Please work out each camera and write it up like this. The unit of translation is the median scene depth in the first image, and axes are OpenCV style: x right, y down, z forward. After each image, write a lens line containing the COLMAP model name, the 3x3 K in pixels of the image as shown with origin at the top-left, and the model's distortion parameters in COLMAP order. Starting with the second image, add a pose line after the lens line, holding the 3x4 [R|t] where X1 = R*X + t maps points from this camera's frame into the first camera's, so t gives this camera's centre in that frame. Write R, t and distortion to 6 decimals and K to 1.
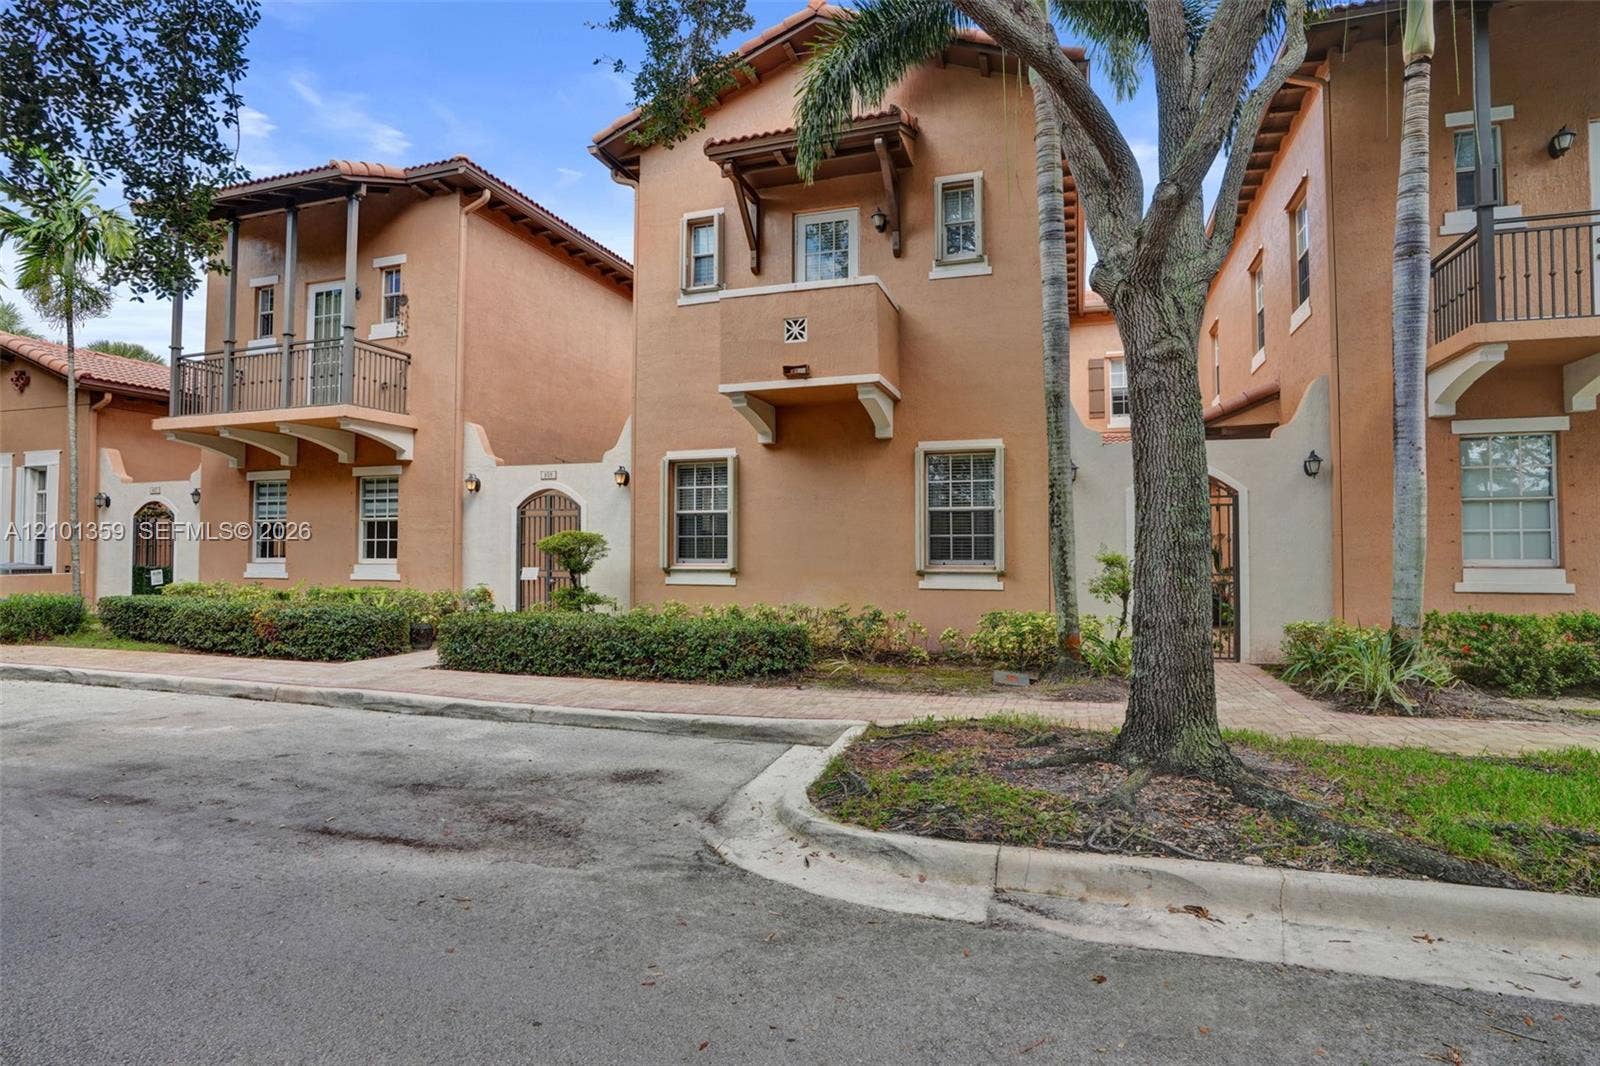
lens RADIAL K [[813.8, 0, 815.6], [0, 813.8, 530.0], [0, 0, 1]] dist [-0.069748, 0.031949]
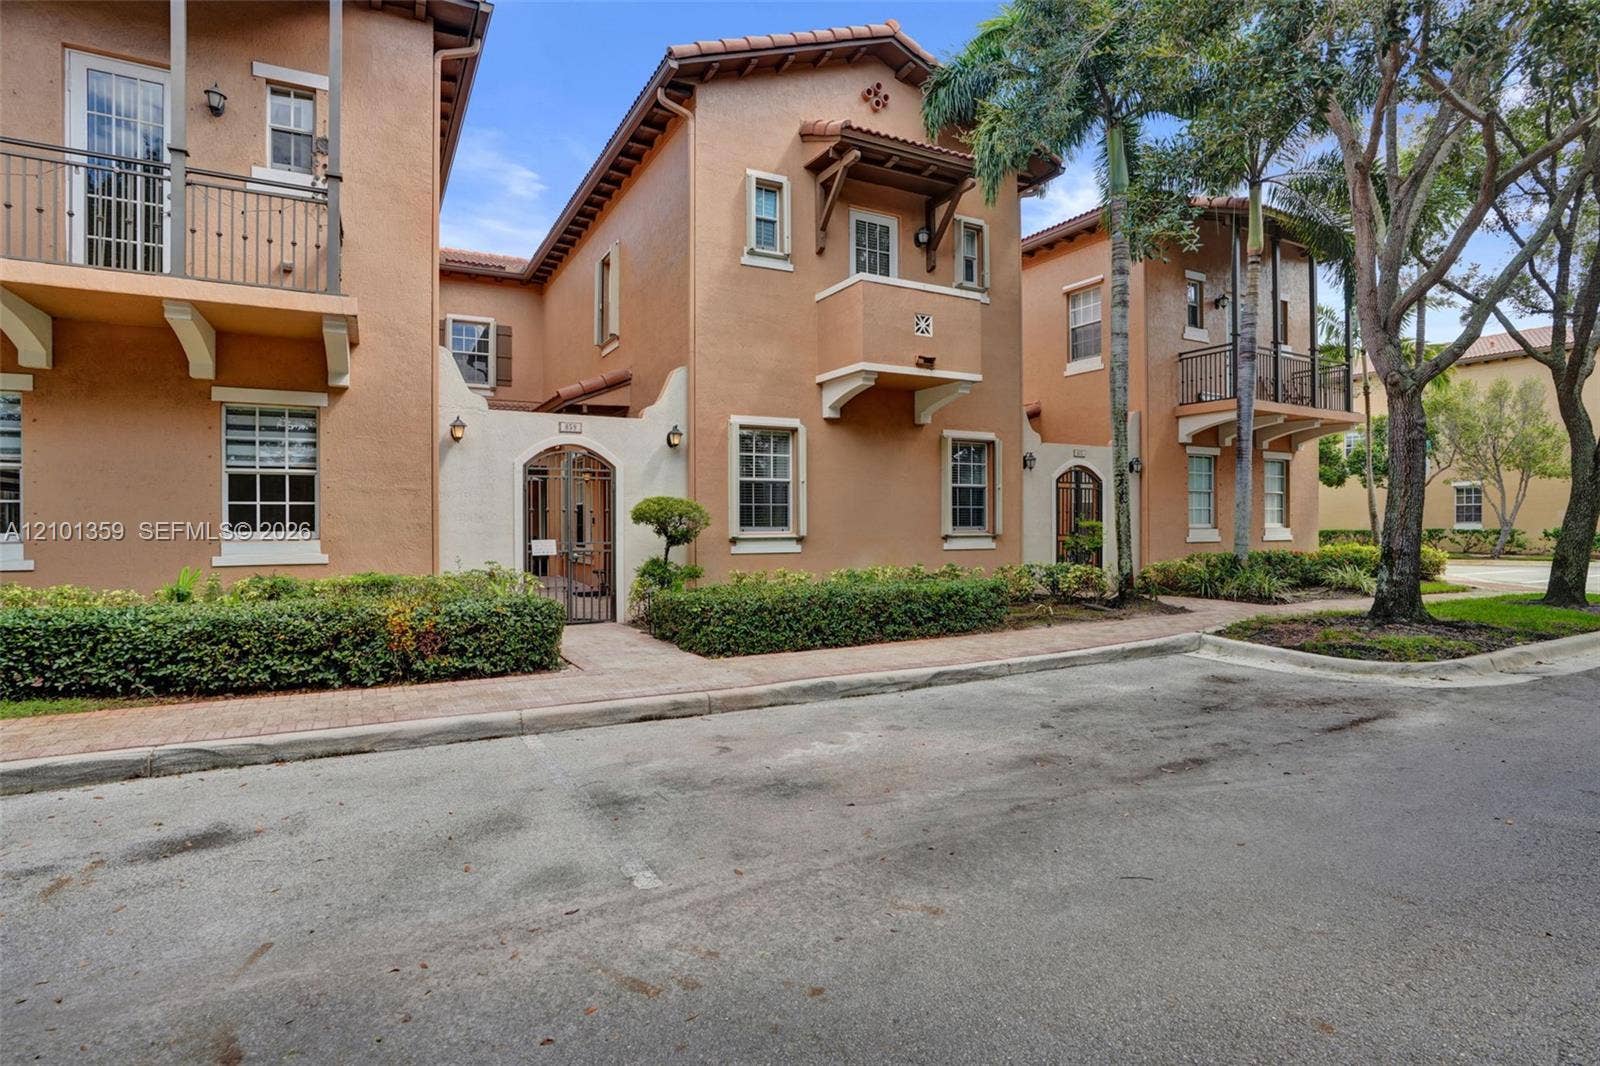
lens RADIAL K [[813.8, 0, 815.6], [0, 813.8, 530.0], [0, 0, 1]] dist [-0.069748, 0.031949]
pose [[0.693376, -0.009491, 0.720514, -0.898286], [-0.017686, 0.999388, 0.030185, 0.008822], [-0.720359, -0.033672, 0.692783, 0.292877]]
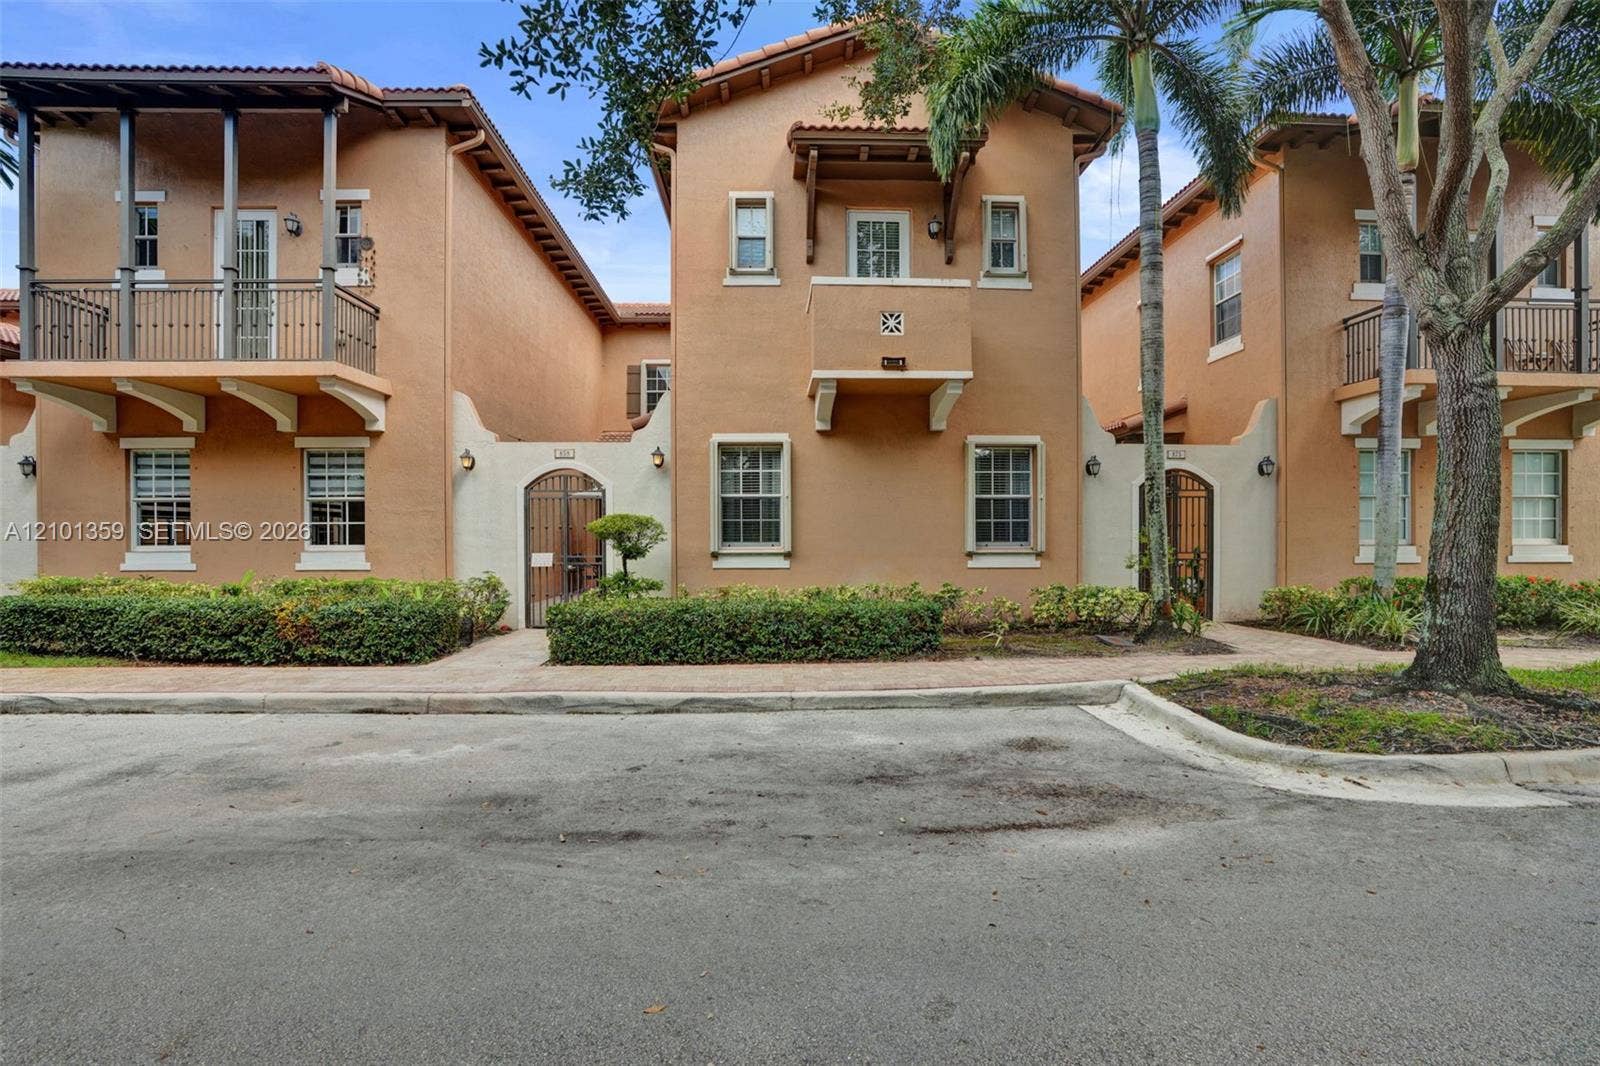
lens RADIAL K [[768.0, 0, 808.7], [0, 768.0, 548.6], [0, 0, 1]] dist [-0.069632, 0.026164]
pose [[0.940235, -0.007294, 0.340449, -0.437222], [-0.006415, 0.999214, 0.039125, 0.006278], [-0.340467, -0.038971, 0.939449, 0.091972]]
